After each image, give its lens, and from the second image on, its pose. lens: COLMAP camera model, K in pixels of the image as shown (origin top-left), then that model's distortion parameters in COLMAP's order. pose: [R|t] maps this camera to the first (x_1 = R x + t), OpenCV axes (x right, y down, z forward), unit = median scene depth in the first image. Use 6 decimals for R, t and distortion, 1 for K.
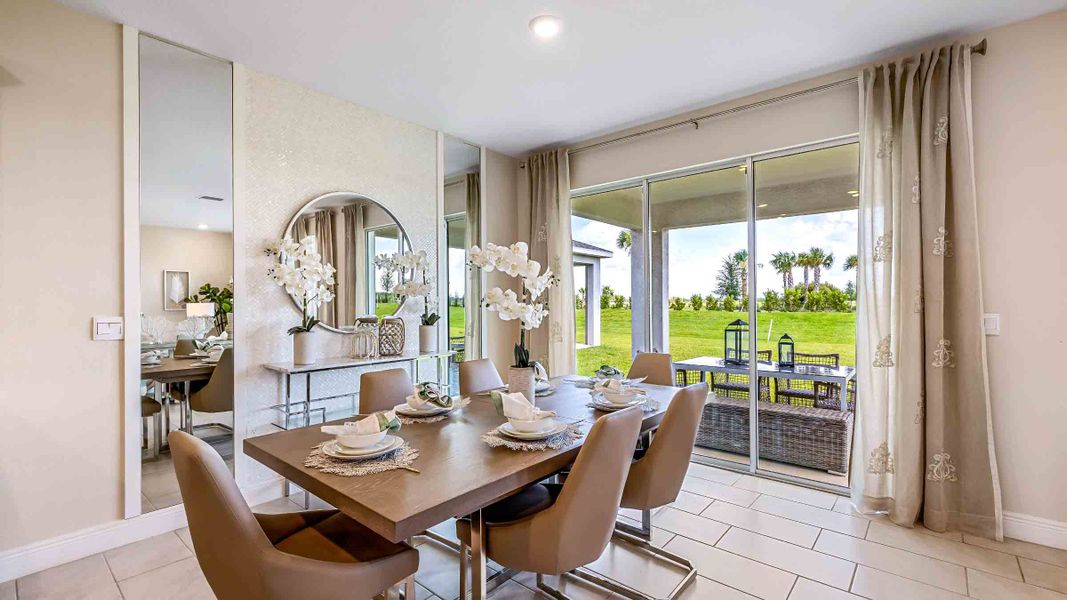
lens RADIAL K [[466.4, 0, 538.3], [0, 466.4, 299.8], [0, 0, 1]] dist [0.003484, -0.001095]
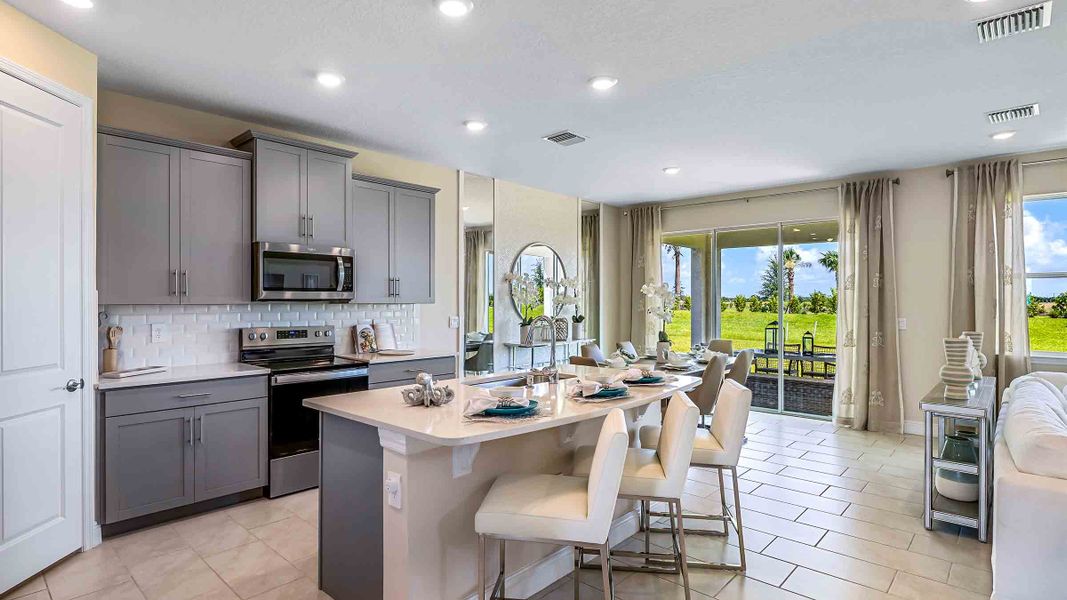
lens RADIAL K [[541.4, 0, 534.3], [0, 541.4, 299.3], [0, 0, 1]] dist [-0.009435, 0.001838]
pose [[0.999399, 0.008113, -0.033692, -0.401667], [-0.007940, 0.999955, 0.005268, -0.041823], [0.033733, -0.004997, 0.999418, -1.085825]]
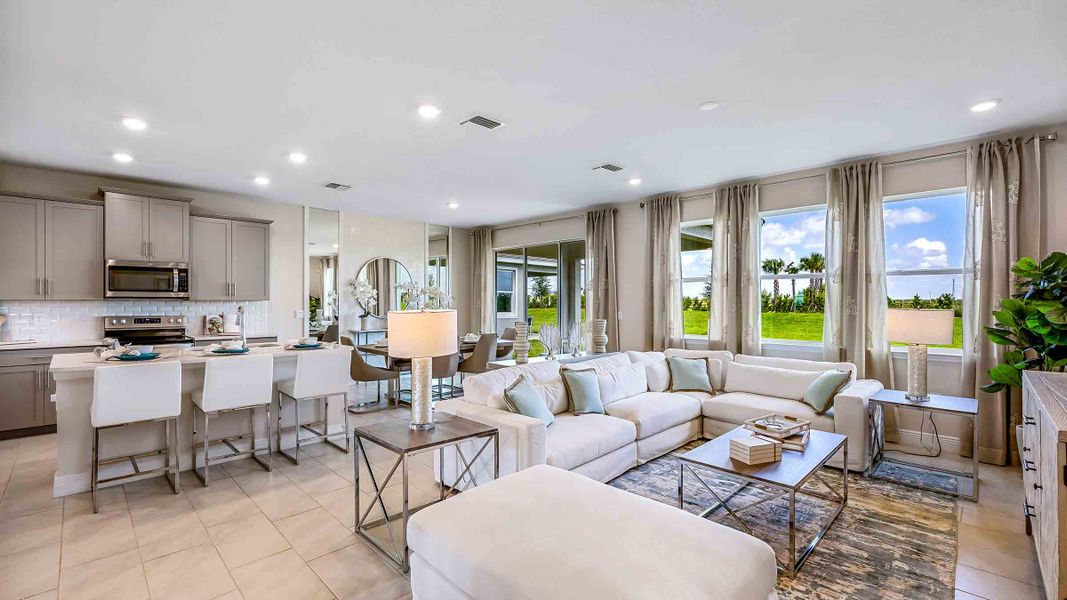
lens RADIAL K [[466.4, 0, 540.6], [0, 466.4, 301.4], [0, 0, 1]] dist [0.003484, -0.001095]
pose [[0.996959, 0.007776, -0.077533, 0.621722], [-0.007296, 0.999952, 0.006473, -0.036092], [0.077579, -0.005888, 0.996969, -1.403746]]
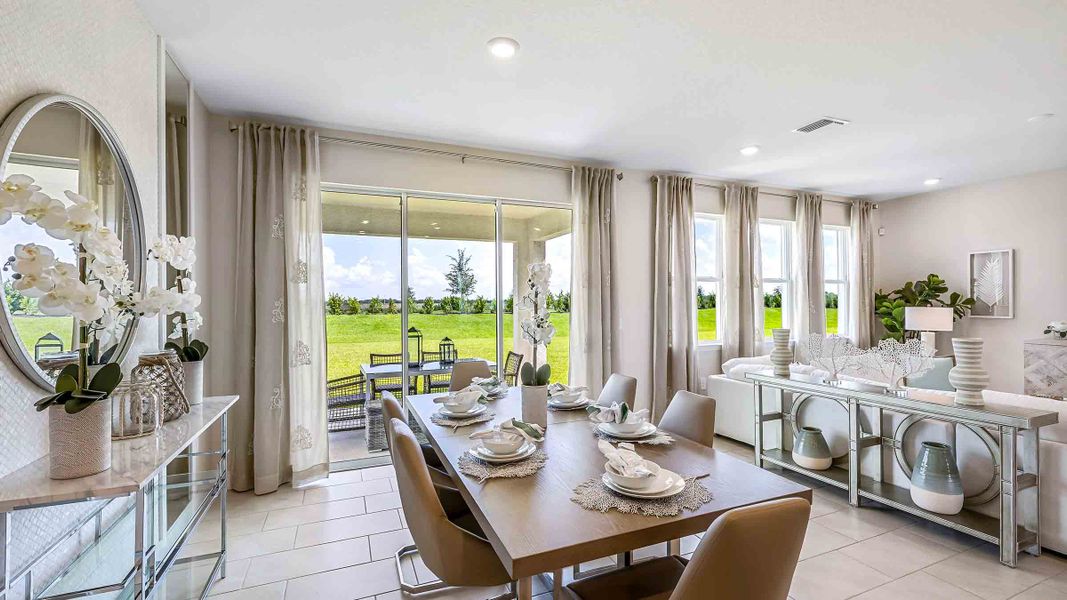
lens RADIAL K [[451.0, 0, 541.9], [0, 451.0, 297.8], [0, 0, 1]] dist [-0.003809, -0.000179]
pose [[0.453438, 0.013292, 0.891189, -0.679231], [-0.003135, 0.999906, -0.013318, -0.023116], [-0.891282, 0.003246, 0.453438, 0.390670]]
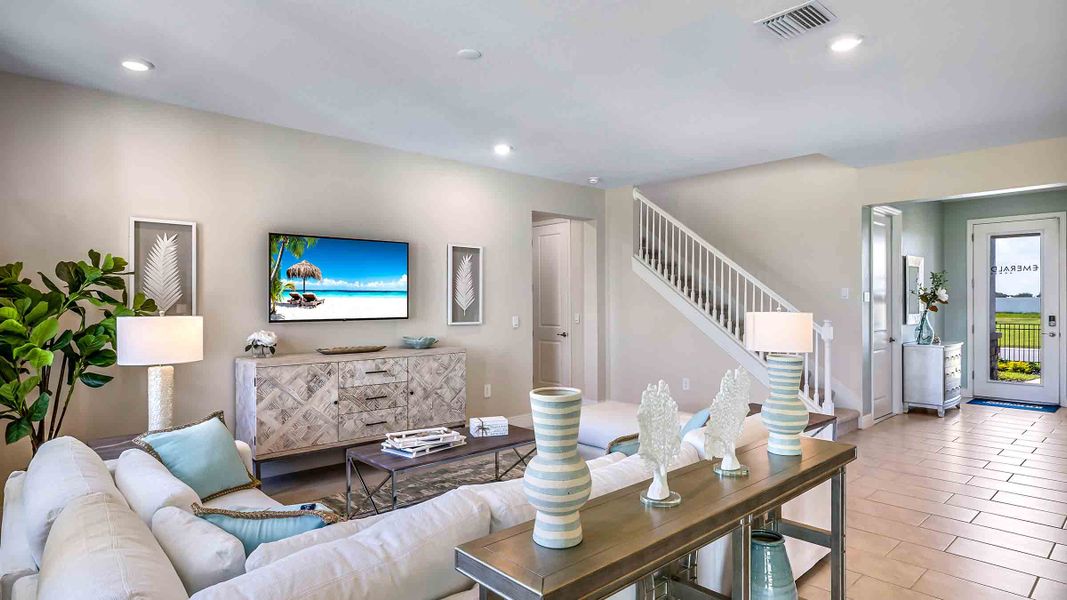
lens RADIAL K [[585.1, 0, 532.2], [0, 585.1, 304.5], [0, 0, 1]] dist [-0.015310, 0.002390]
pose [[-0.990167, 0.011990, 0.139378, 0.664108], [0.011798, 0.999928, -0.002198, -0.025243], [-0.139394, -0.000532, -0.990237, 0.849413]]
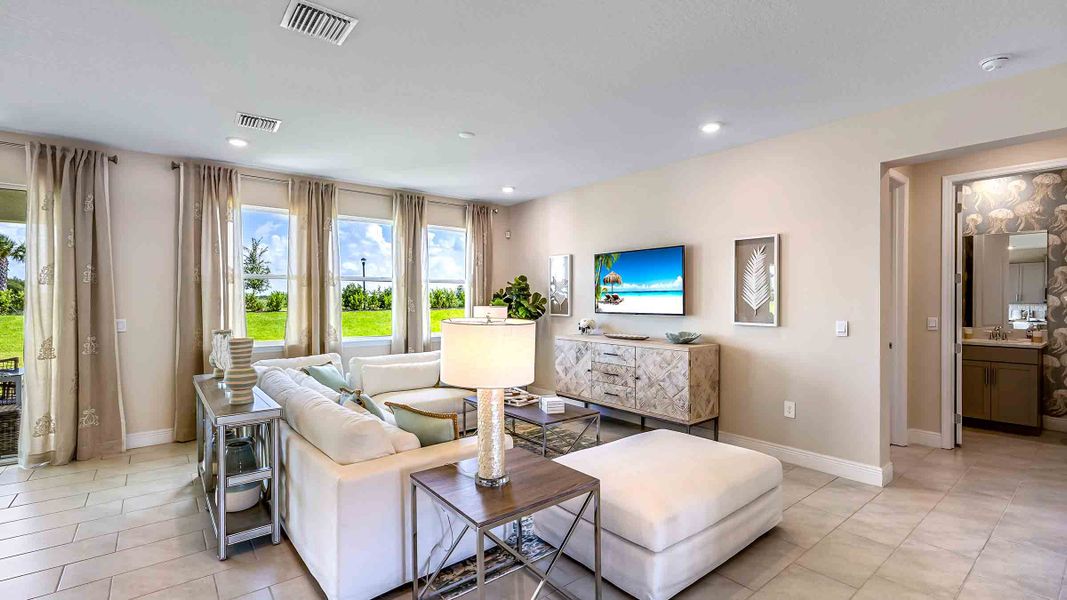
lens RADIAL K [[466.4, 0, 523.8], [0, 466.4, 303.5], [0, 0, 1]] dist [0.003484, -0.001095]
pose [[0.193803, -0.003424, 0.981034, -0.339440], [-0.005512, 0.999974, 0.004579, -0.035870], [-0.981025, -0.006295, 0.193779, -0.635662]]
